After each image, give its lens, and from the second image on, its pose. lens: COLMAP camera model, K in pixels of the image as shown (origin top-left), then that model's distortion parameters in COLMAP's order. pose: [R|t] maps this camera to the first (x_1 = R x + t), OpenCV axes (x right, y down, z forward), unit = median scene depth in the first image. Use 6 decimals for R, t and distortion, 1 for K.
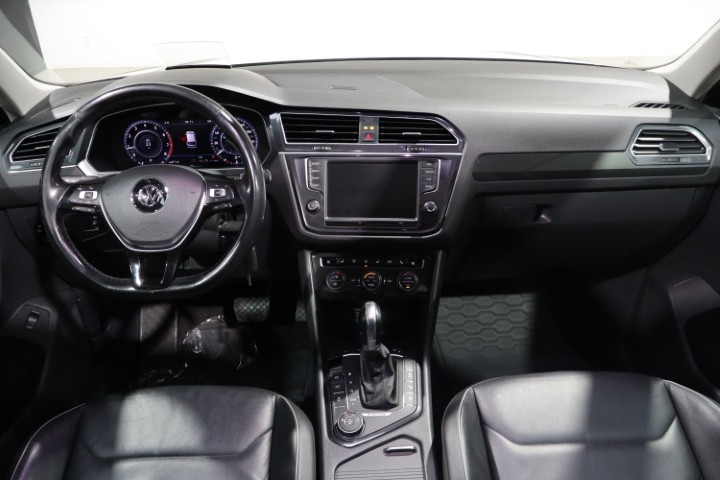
lens RADIAL K [[597.6, 0, 360.0], [0, 597.6, 240.0], [0, 0, 1]] dist [-0.019873, -0.007593]
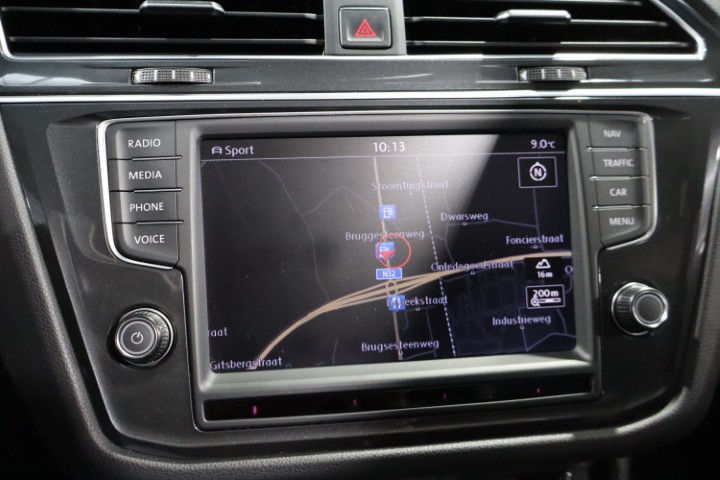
lens RADIAL K [[597.6, 0, 360.0], [0, 597.6, 240.0], [0, 0, 1]] dist [-0.019873, -0.007593]
pose [[0.985982, -0.051023, 0.158859, -0.031652], [0.052321, 0.998622, -0.003997, -0.085693], [-0.158436, 0.012252, 0.987293, 0.762283]]
